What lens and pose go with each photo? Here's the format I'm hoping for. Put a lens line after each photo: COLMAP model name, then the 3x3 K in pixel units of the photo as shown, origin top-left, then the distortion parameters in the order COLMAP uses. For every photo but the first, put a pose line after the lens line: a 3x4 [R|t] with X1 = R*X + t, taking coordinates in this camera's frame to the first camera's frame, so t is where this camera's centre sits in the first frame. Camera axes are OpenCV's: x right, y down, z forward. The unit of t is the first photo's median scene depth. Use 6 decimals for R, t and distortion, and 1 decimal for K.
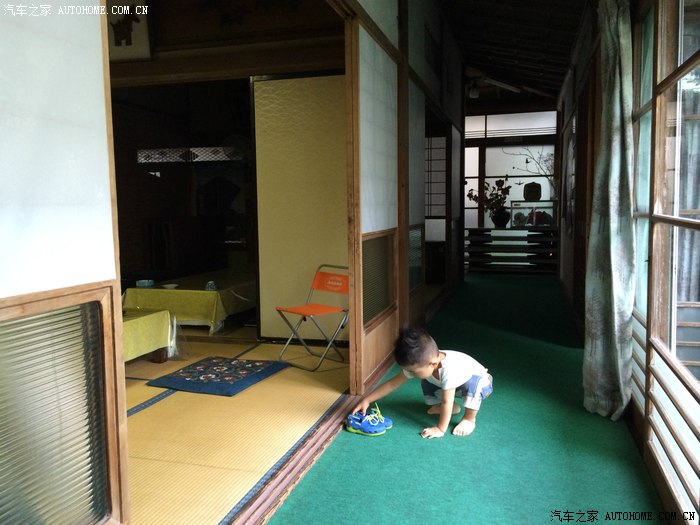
lens RADIAL K [[609.2, 0, 337.2], [0, 609.2, 257.6], [0, 0, 1]] dist [0.098069, -0.128804]
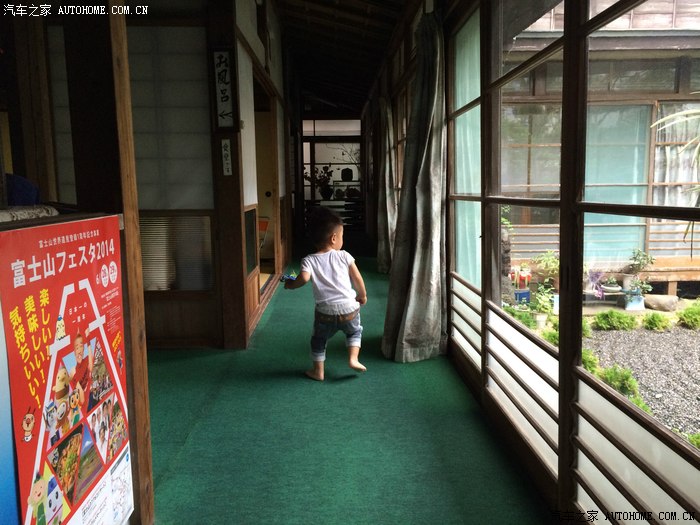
lens RADIAL K [[609.2, 0, 349.7], [0, 609.2, 258.9], [0, 0, 1]] dist [0.098069, -0.128804]
pose [[0.947625, -0.038677, 0.317035, -0.146289], [0.026878, 0.998777, 0.041508, 0.033404], [-0.318253, -0.030813, 0.947505, -0.389260]]
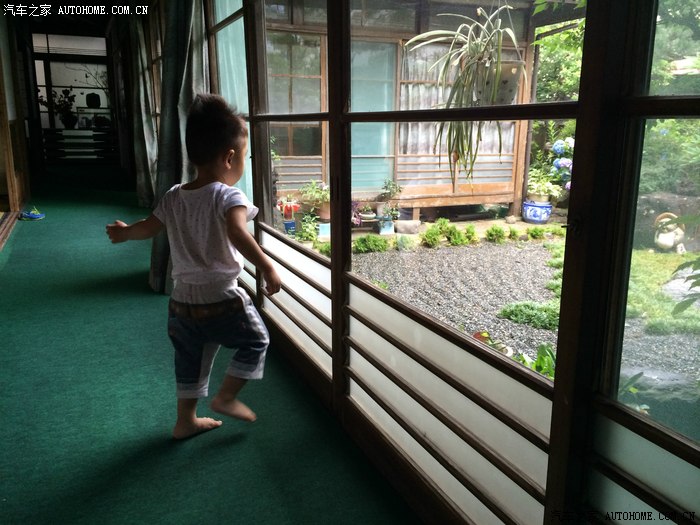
lens RADIAL K [[609.2, 0, 356.5], [0, 609.2, 260.6], [0, 0, 1]] dist [0.098069, -0.128804]
pose [[0.756100, -0.126285, 0.642157, -0.146766], [0.032411, 0.987228, 0.155984, 0.041410], [-0.653654, -0.097126, 0.750535, -0.384167]]
